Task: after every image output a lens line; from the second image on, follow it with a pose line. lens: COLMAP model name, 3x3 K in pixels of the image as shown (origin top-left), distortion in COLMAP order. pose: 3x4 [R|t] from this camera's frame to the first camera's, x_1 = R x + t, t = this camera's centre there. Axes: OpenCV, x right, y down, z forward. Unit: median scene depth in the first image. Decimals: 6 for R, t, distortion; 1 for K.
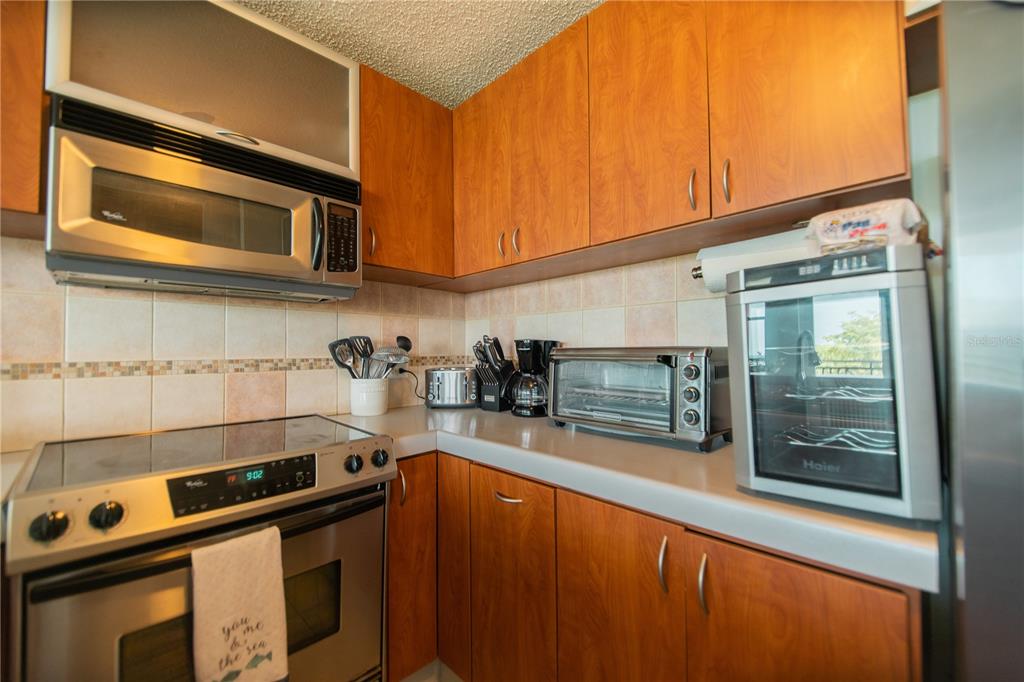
lens RADIAL K [[404.8, 0, 515.0], [0, 404.8, 343.2], [0, 0, 1]] dist [0.036182, -0.024041]
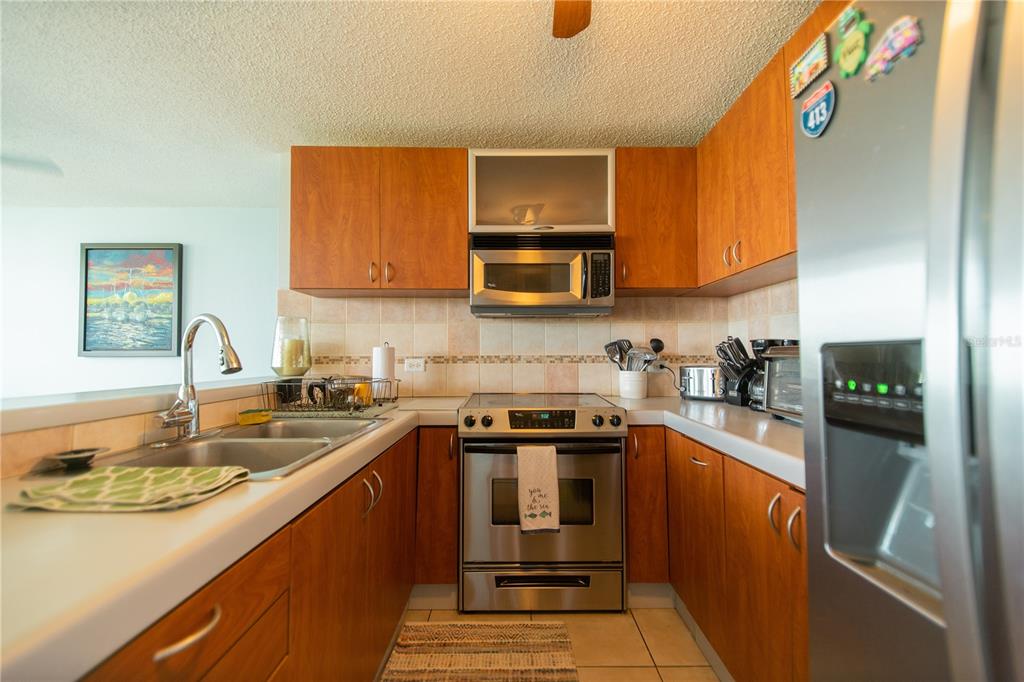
lens RADIAL K [[404.8, 0, 515.0], [0, 404.8, 343.2], [0, 0, 1]] dist [0.036182, -0.024041]
pose [[0.711121, -0.014494, -0.702920, 0.376801], [0.010647, 0.999895, -0.009847, 0.005805], [0.702989, -0.000482, 0.711201, -0.266486]]
